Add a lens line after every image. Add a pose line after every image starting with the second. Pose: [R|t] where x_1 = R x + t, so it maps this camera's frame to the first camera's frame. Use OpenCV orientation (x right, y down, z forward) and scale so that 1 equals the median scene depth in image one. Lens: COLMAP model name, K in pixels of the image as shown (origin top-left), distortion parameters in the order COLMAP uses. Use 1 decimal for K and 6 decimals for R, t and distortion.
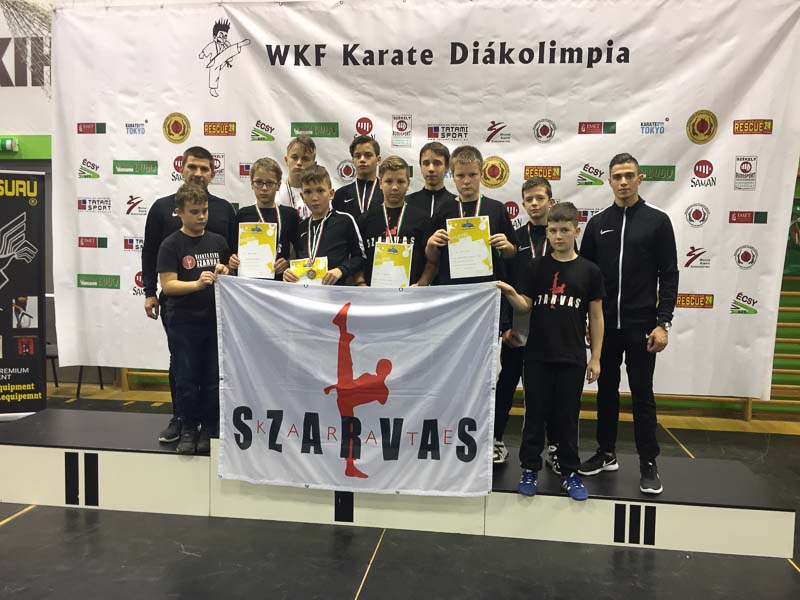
lens RADIAL K [[704.7, 0, 392.3], [0, 704.7, 295.0], [0, 0, 1]] dist [0.007363, -0.046143]
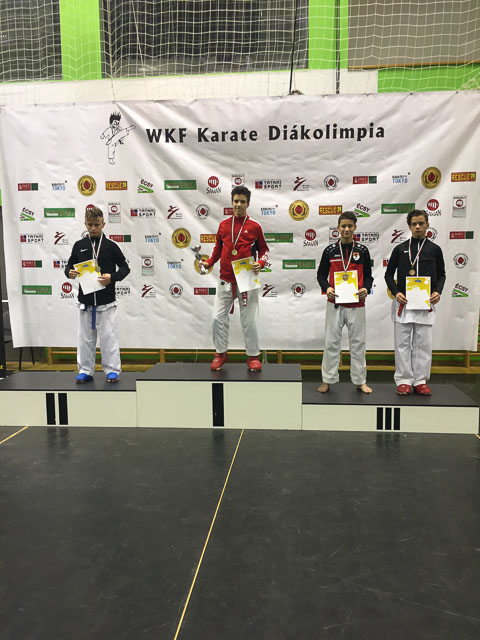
lens RADIAL K [[563.7, 0, 237.1], [0, 563.7, 319.8], [0, 0, 1]] dist [0.007363, -0.046143]
pose [[0.998669, -0.034250, 0.038552, -0.047287], [0.032688, 0.998647, 0.040450, 0.010253], [-0.039885, -0.039136, 0.998438, -0.236226]]
